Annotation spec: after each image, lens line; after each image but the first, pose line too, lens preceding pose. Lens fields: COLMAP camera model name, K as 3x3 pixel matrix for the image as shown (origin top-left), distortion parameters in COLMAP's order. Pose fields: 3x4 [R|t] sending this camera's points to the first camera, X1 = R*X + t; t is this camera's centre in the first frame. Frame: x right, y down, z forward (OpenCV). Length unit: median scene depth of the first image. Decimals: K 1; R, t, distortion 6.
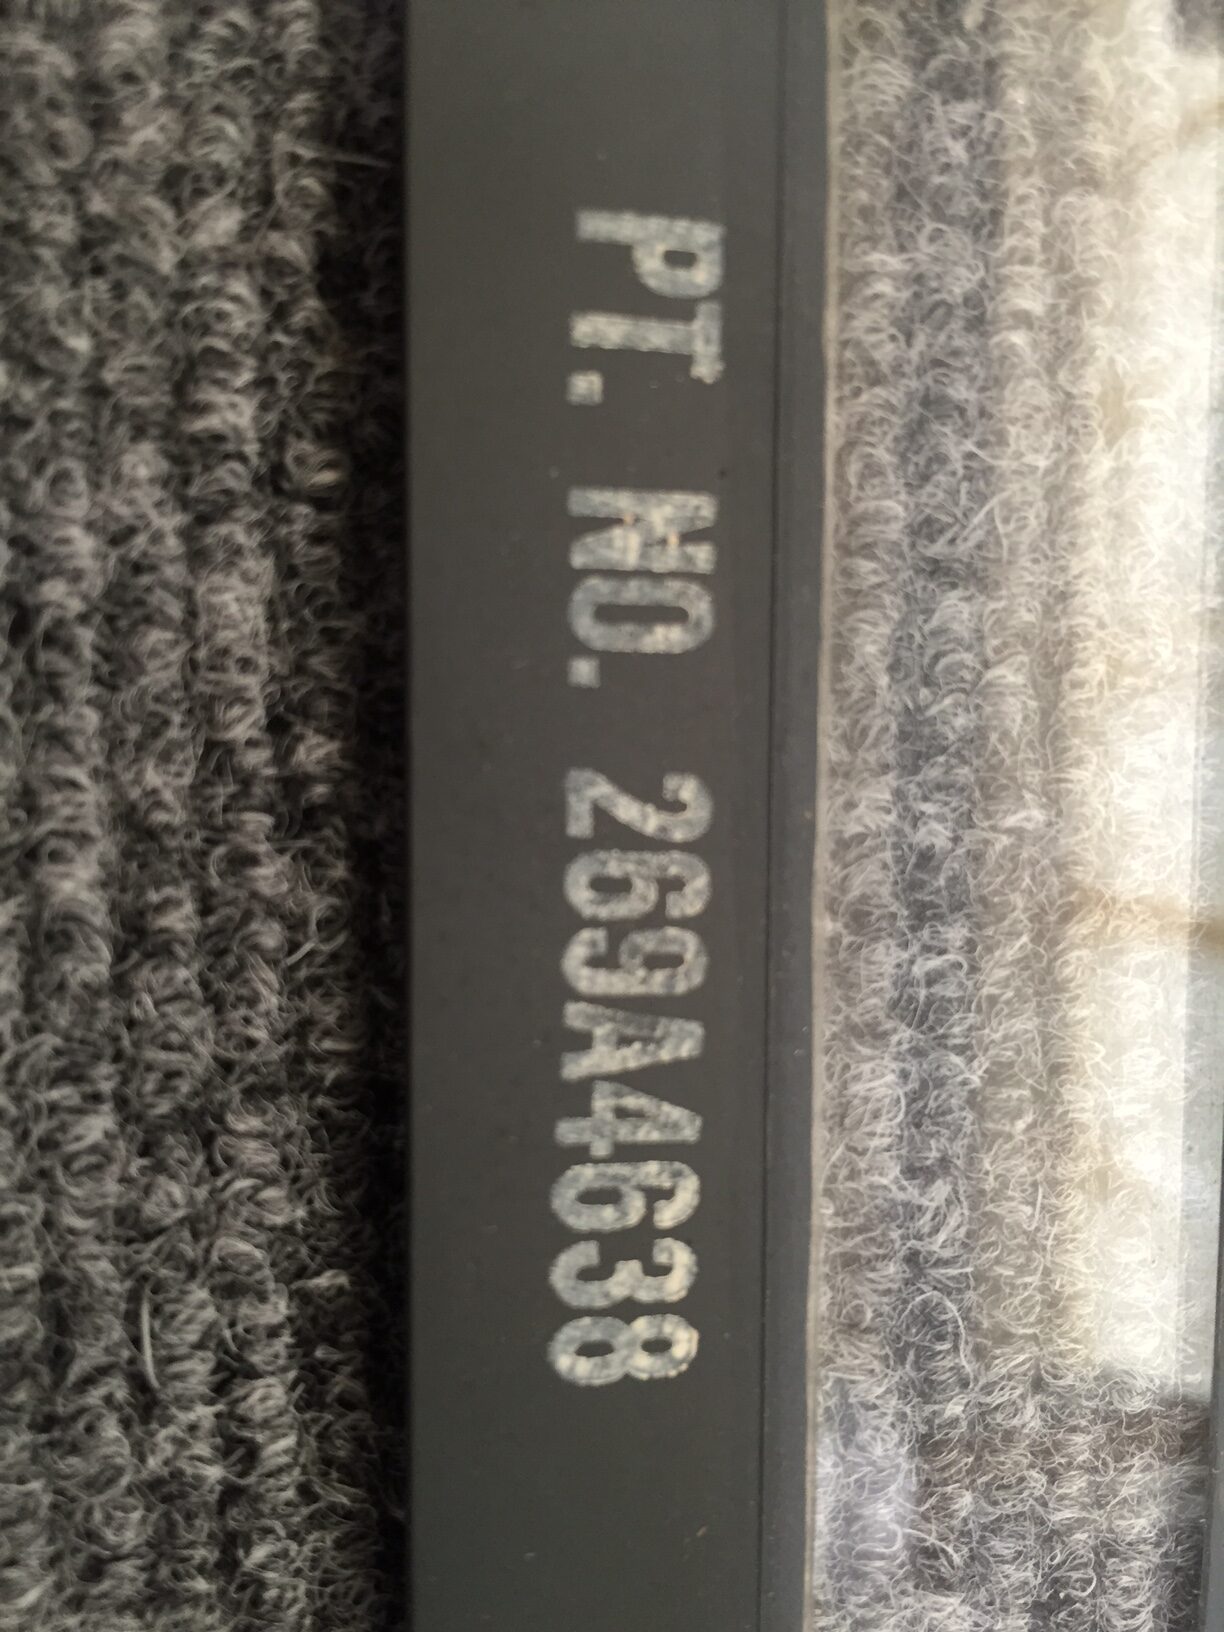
lens RADIAL K [[1594.0, 0, 619.4], [0, 1594.0, 790.3], [0, 0, 1]] dist [0.053912, -0.192385]
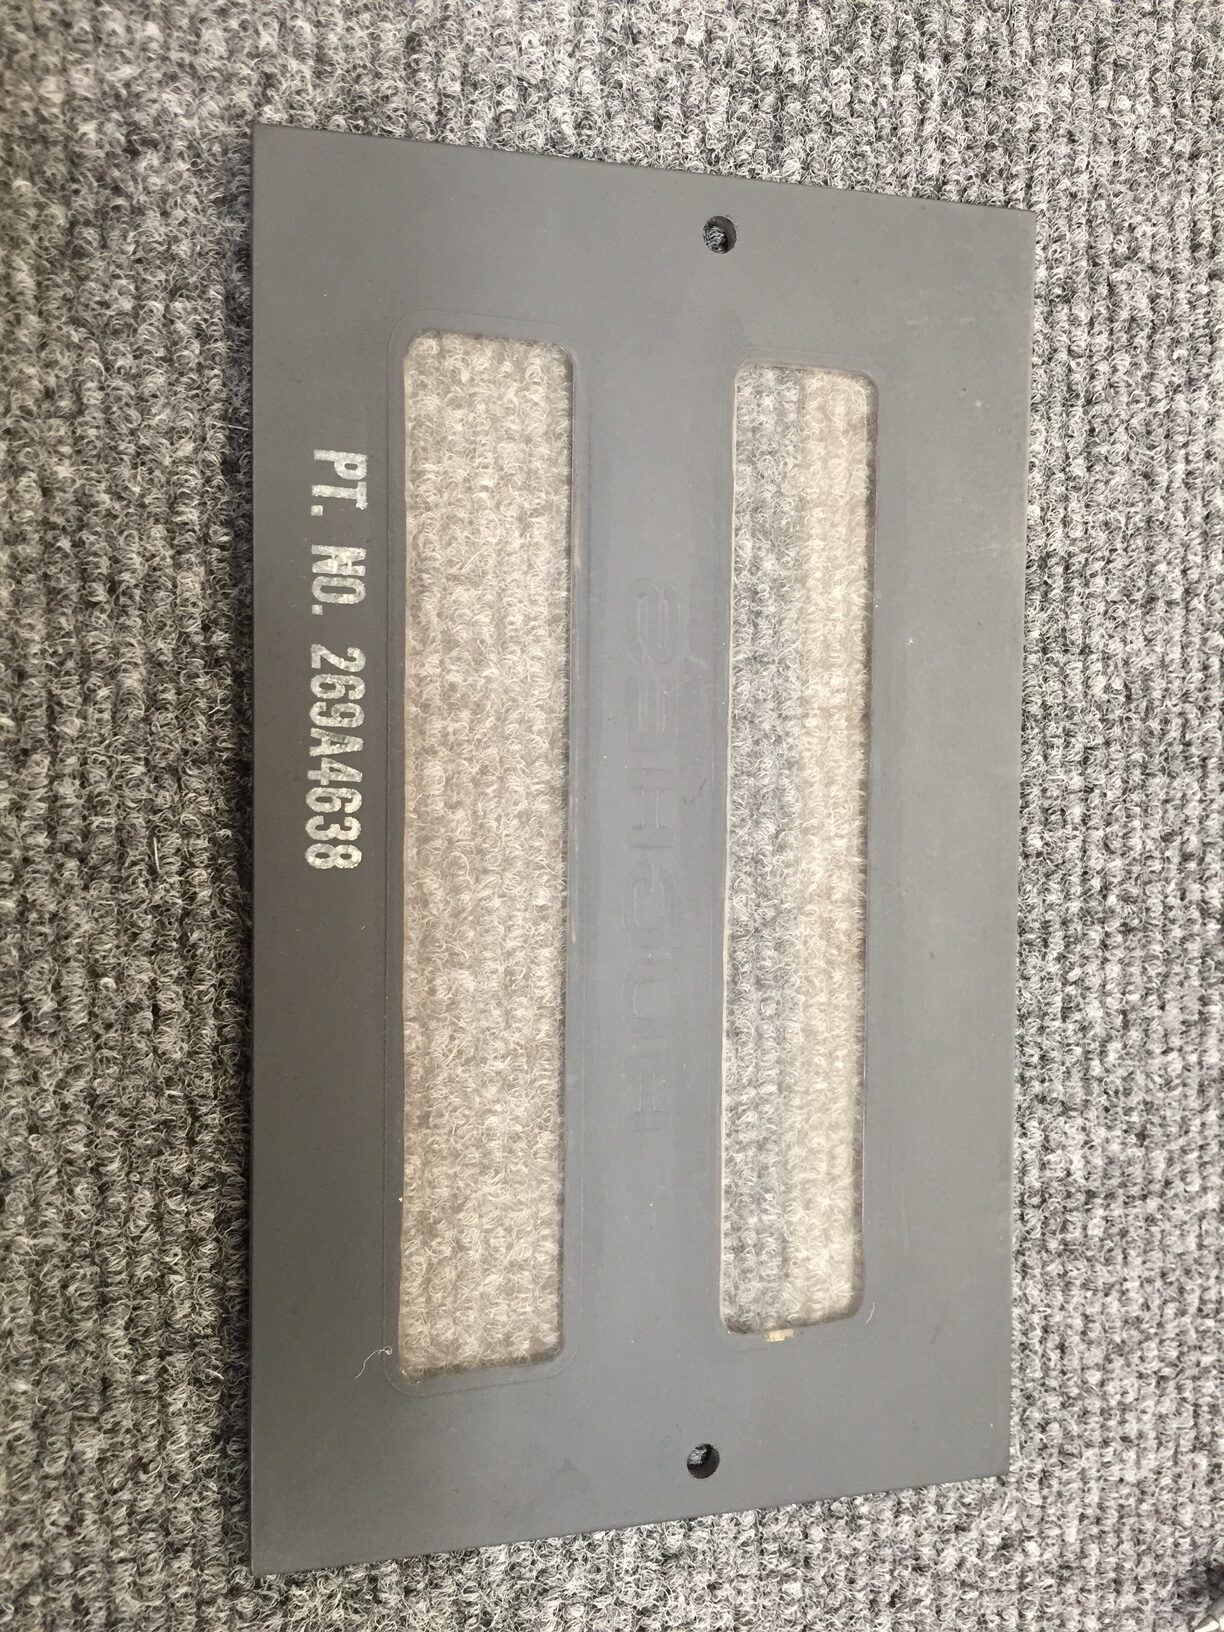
lens RADIAL K [[1452.1, 0, 645.9], [0, 1452.1, 816.4], [0, 0, 1]] dist [0.036503, -0.097593]
pose [[0.993303, 0.005638, 0.115403, 0.256562], [-0.005543, 0.999984, -0.001148, 0.287813], [-0.115407, 0.000501, 0.993318, -1.608713]]
